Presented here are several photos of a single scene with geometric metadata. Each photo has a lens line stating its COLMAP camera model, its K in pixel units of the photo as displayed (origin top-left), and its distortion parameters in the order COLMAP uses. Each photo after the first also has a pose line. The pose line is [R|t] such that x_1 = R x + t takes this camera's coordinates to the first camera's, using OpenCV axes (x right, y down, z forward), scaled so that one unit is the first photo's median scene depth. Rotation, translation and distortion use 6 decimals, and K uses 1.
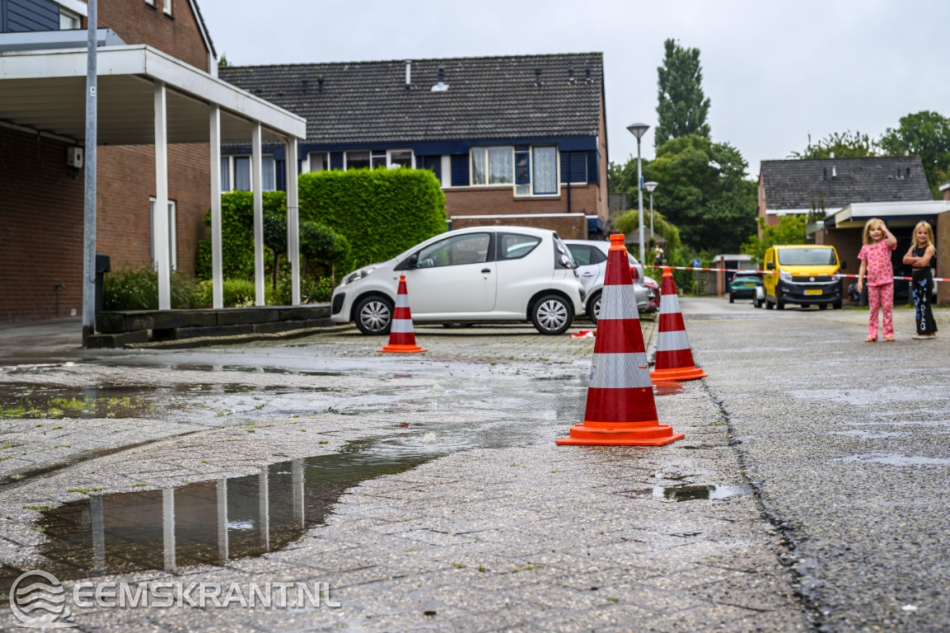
lens RADIAL K [[1351.7, 0, 475.5], [0, 1351.7, 317.1], [0, 0, 1]] dist [0.019084, 0.000000]
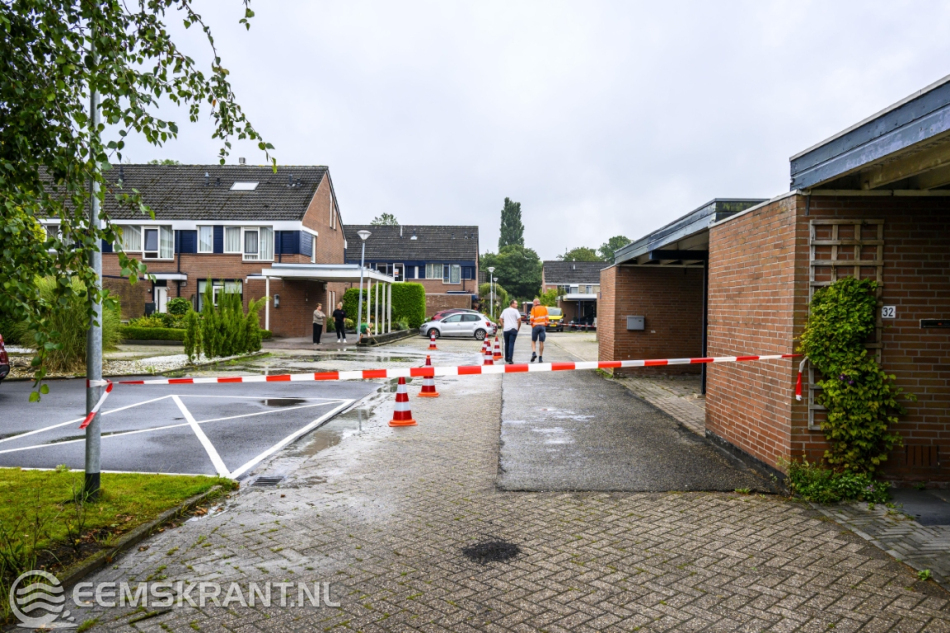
lens RADIAL K [[712.2, 0, 474.1], [0, 712.2, 314.9], [0, 0, 1]] dist [-0.000416, -0.000024]
pose [[0.994494, 0.032656, 0.099572, -0.019718], [-0.032170, 0.999461, -0.006477, -0.009715], [-0.099730, 0.003238, 0.995009, -0.156563]]
